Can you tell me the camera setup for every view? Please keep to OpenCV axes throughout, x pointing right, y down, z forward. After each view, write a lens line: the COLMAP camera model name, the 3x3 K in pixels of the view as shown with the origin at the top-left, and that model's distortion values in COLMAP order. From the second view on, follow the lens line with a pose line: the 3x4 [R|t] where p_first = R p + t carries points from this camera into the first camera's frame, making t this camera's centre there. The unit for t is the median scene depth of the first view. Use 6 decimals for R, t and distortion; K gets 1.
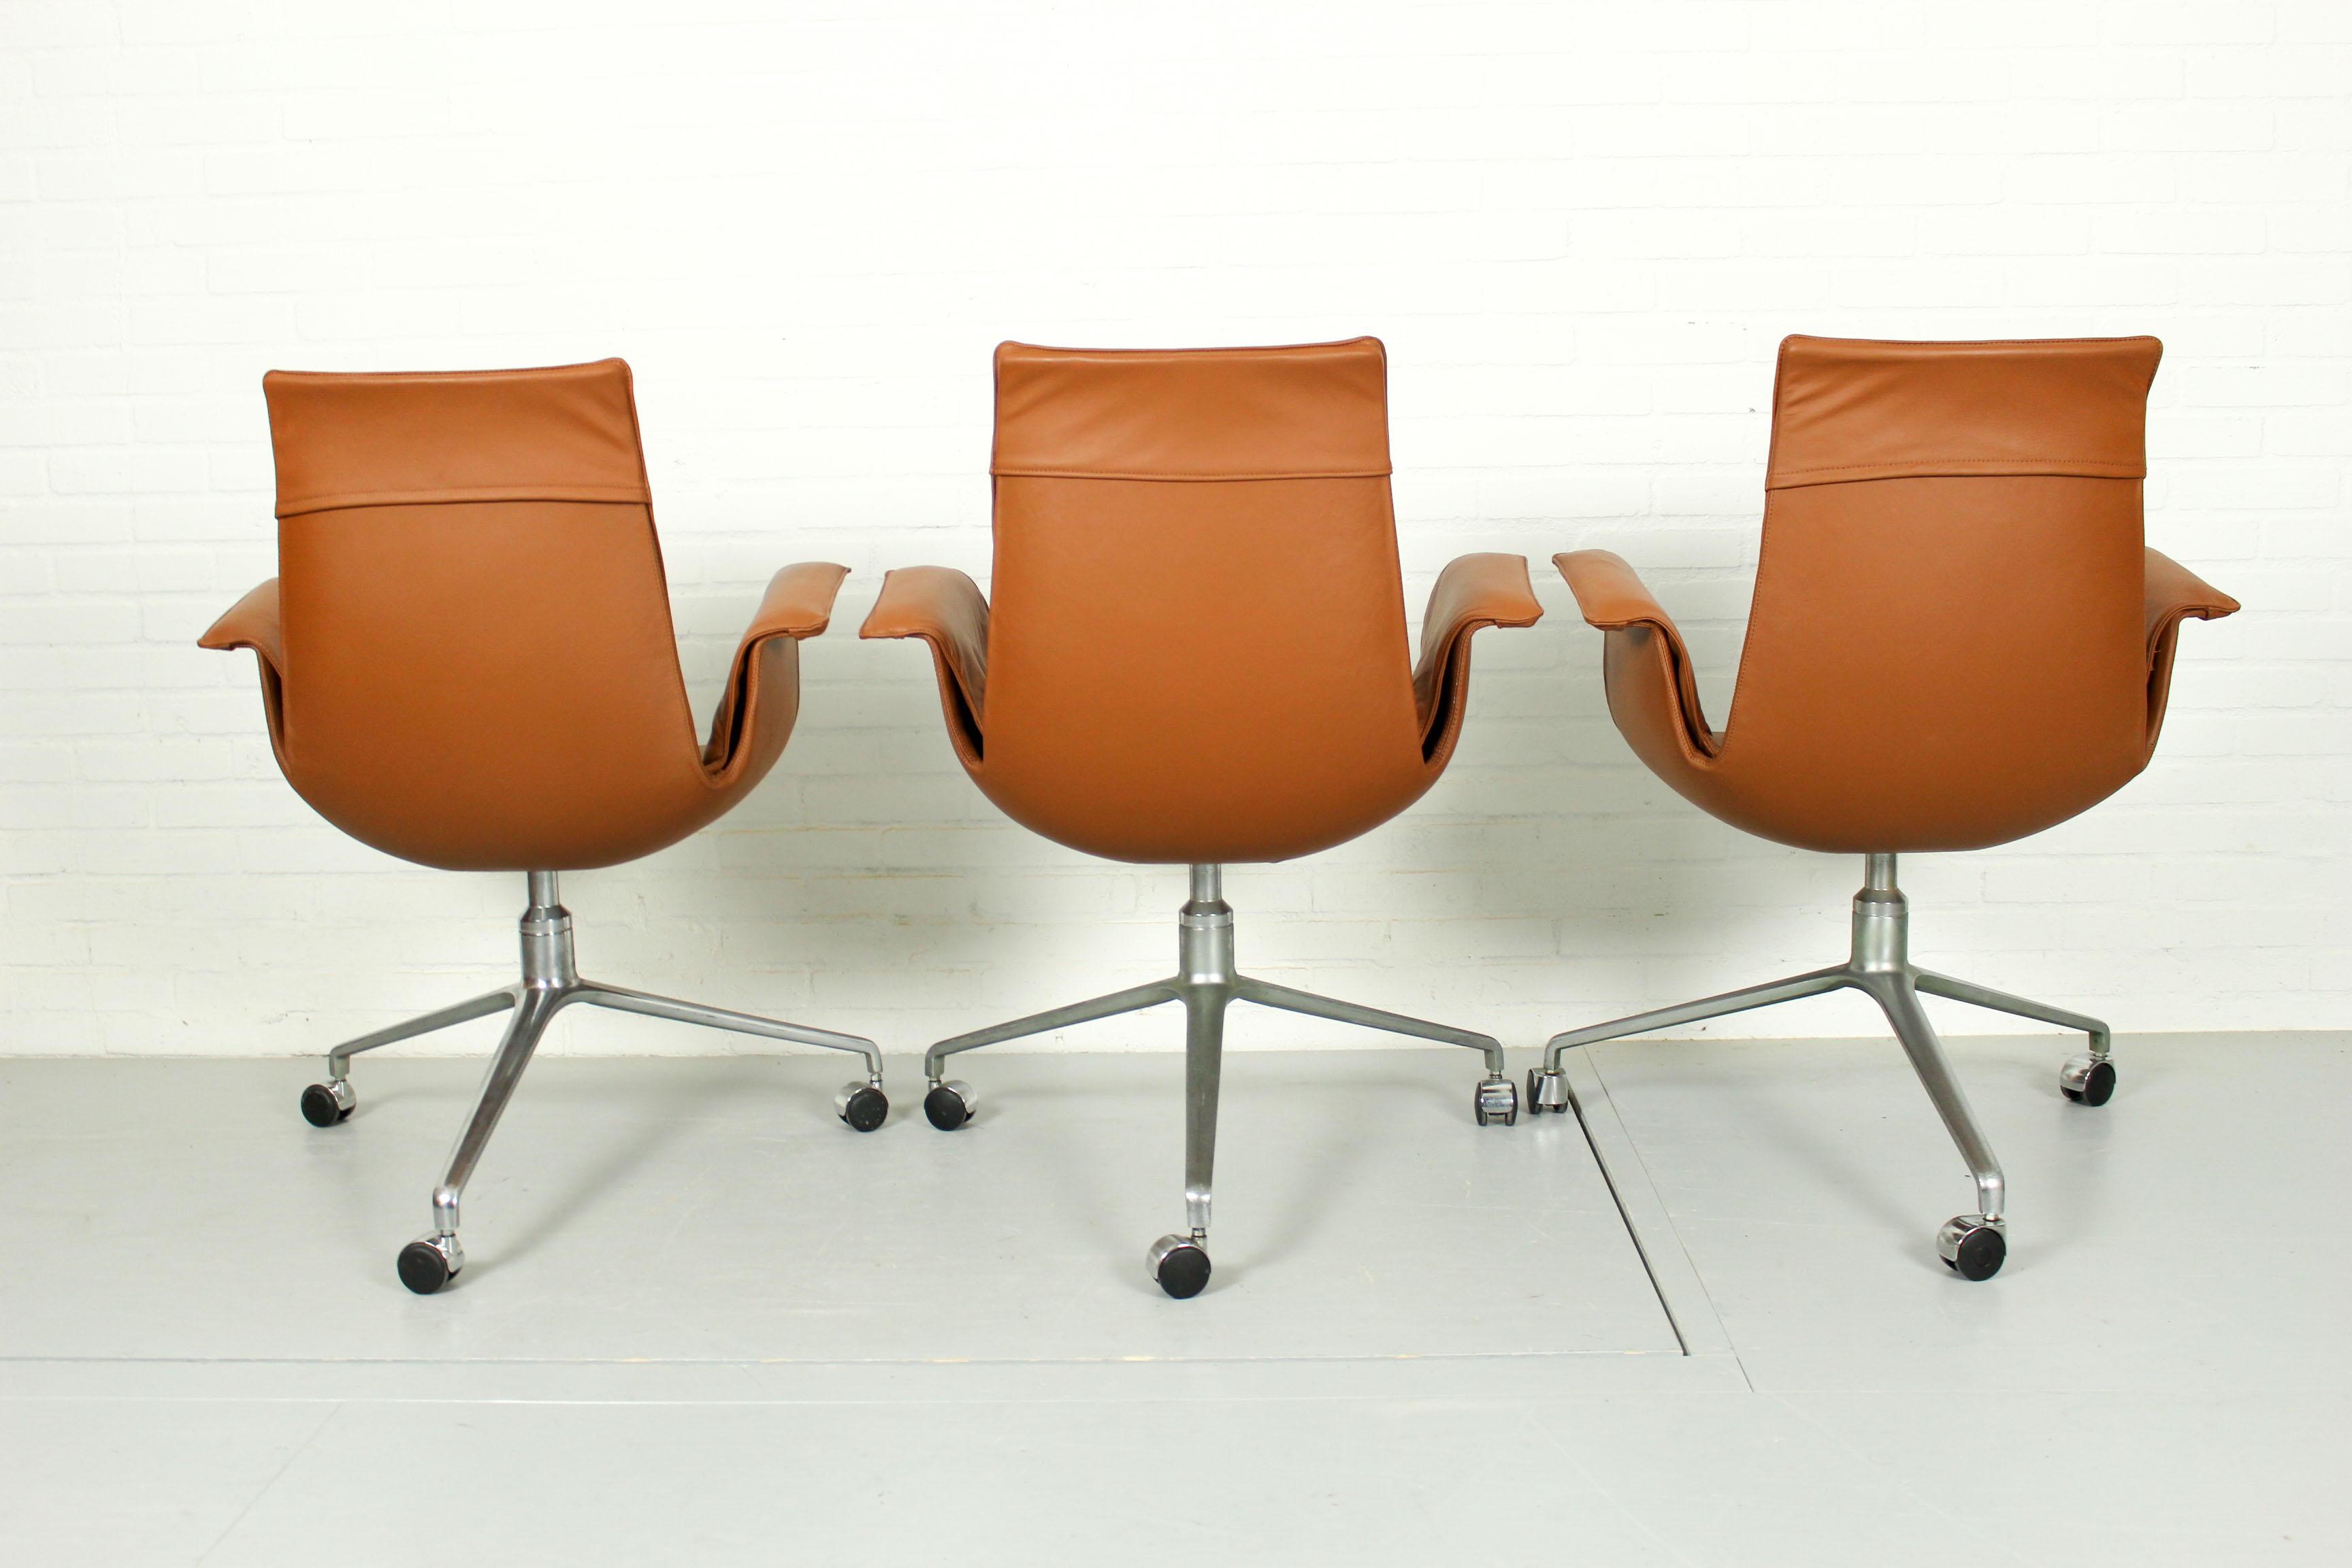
lens RADIAL K [[2542.1, 0, 1175.1], [0, 2542.1, 791.6], [0, 0, 1]] dist [-0.065258, 0.000000]
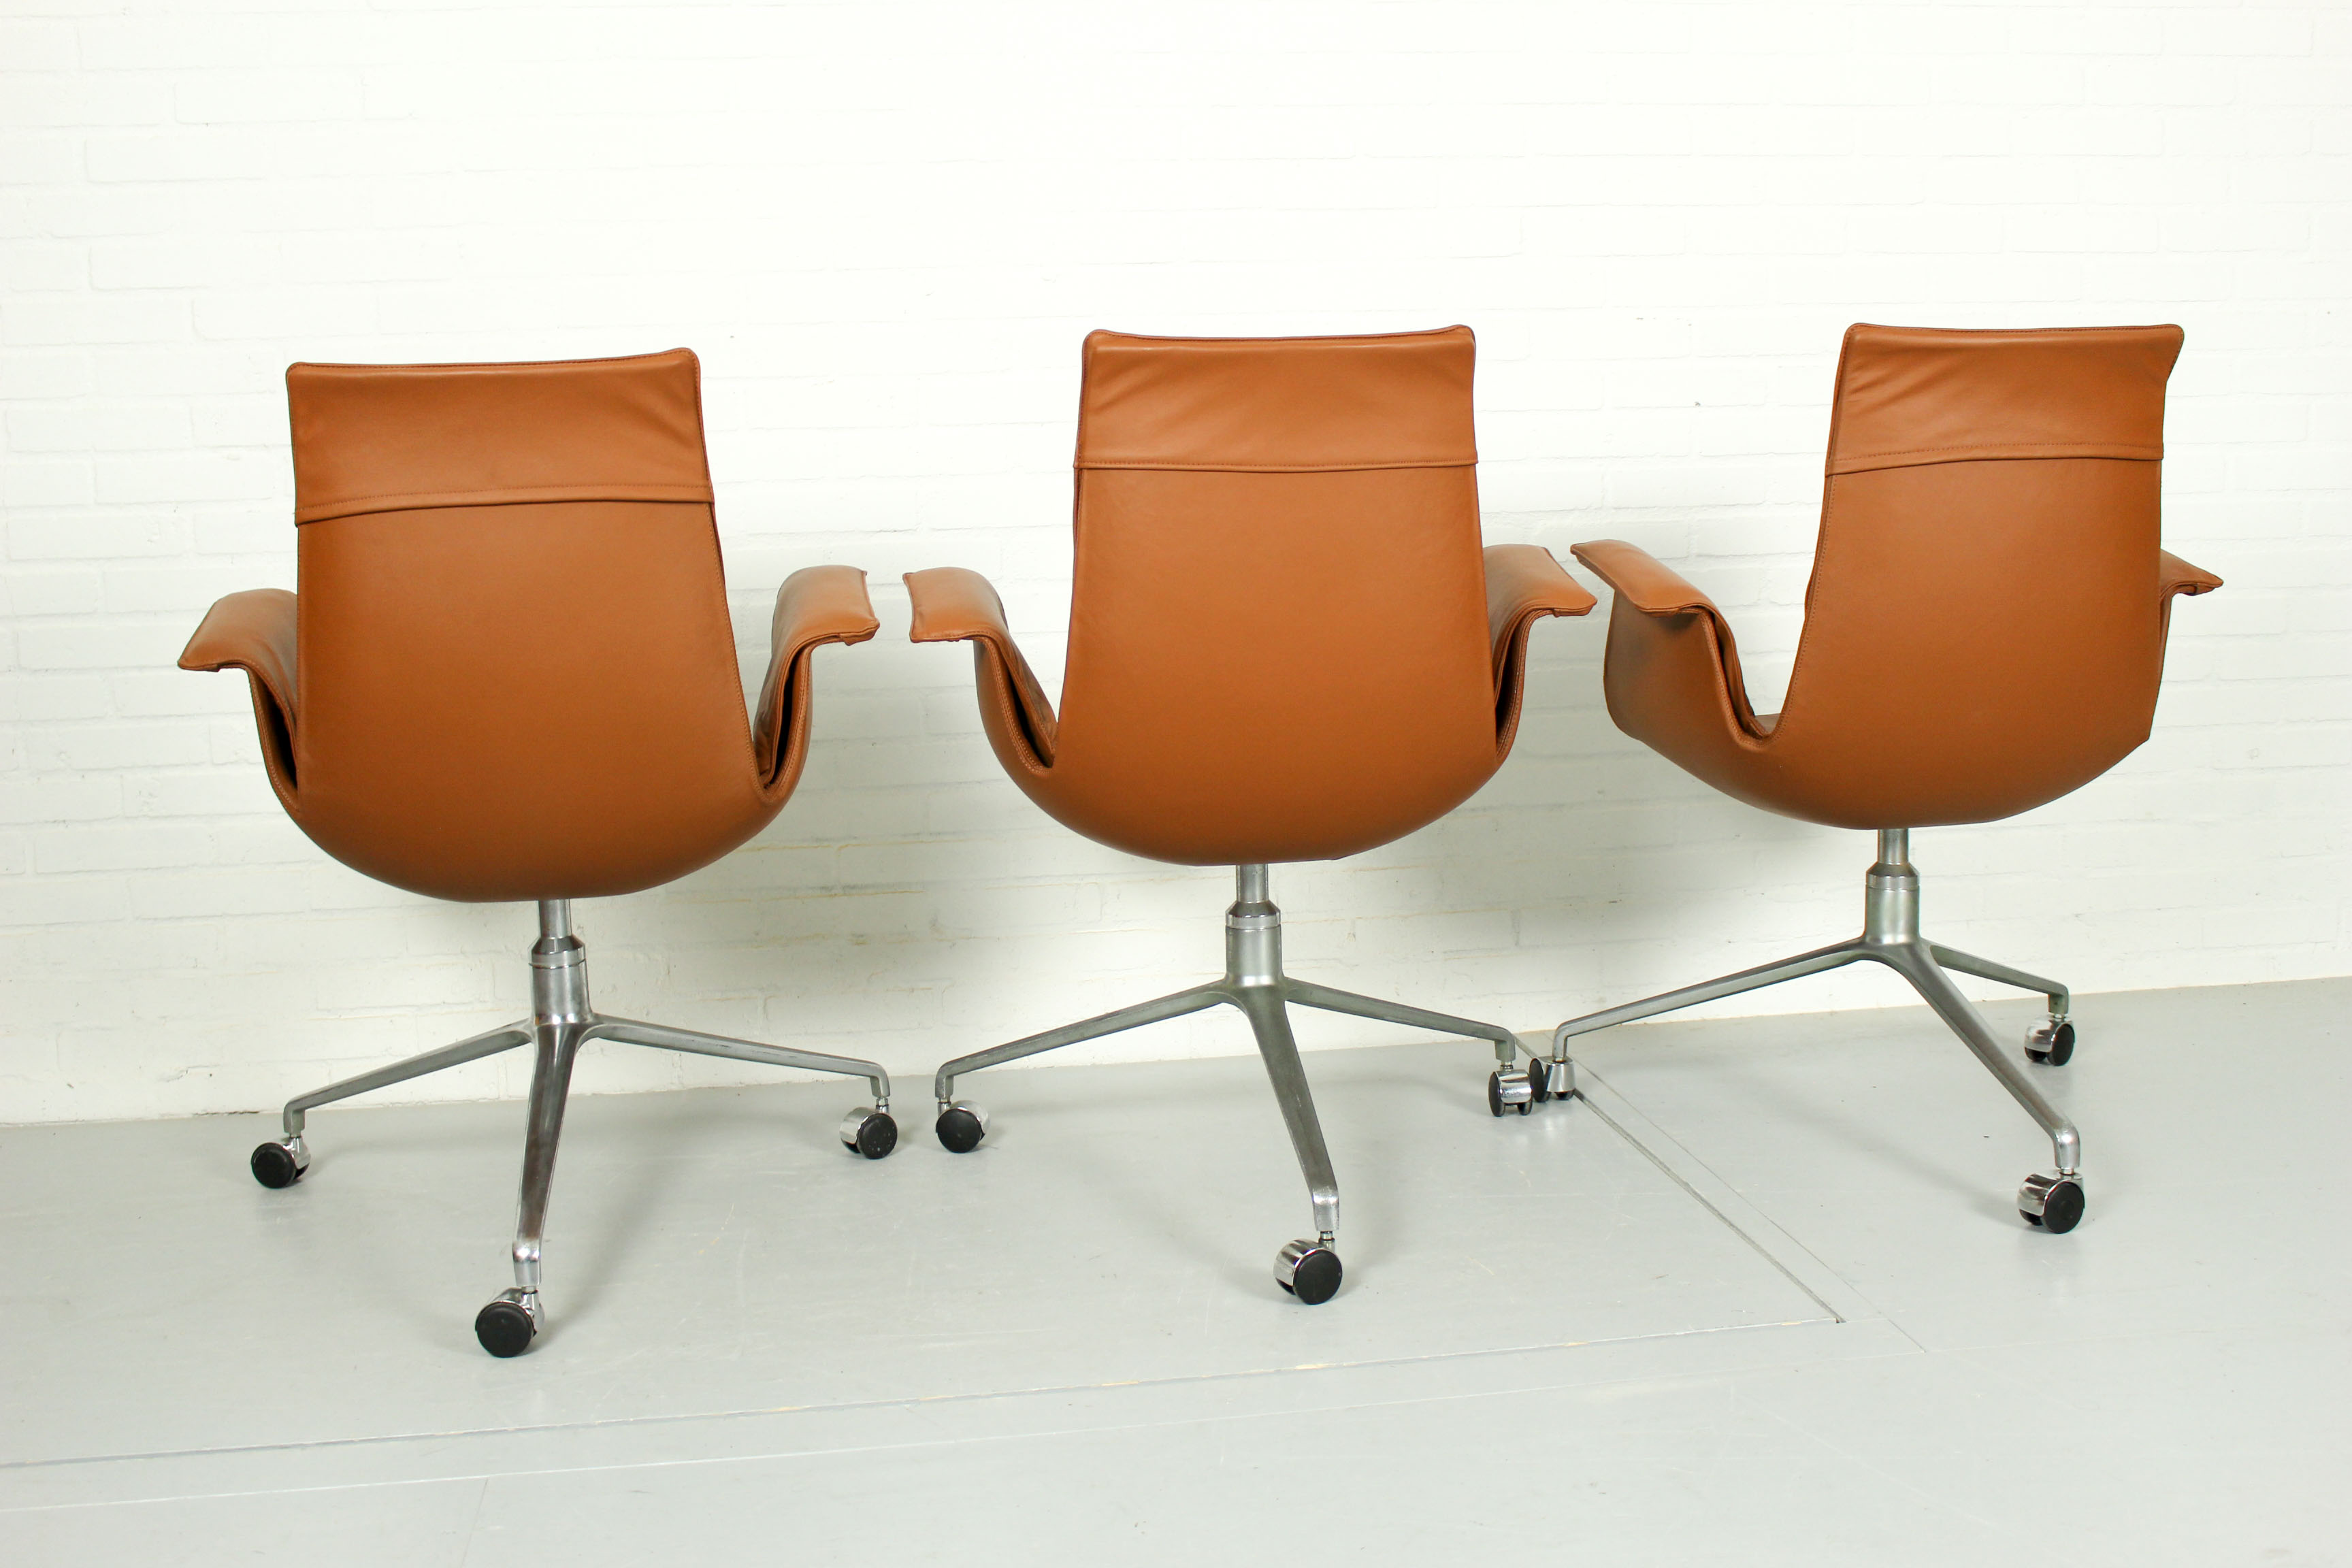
lens RADIAL K [[2542.1, 0, 1254.5], [0, 2542.1, 784.0], [0, 0, 1]] dist [-0.065258, 0.000000]
pose [[0.982958, -0.033109, 0.180826, -0.168107], [0.034872, 0.999370, -0.006580, 0.004034], [-0.180495, 0.012774, 0.983493, 0.032267]]
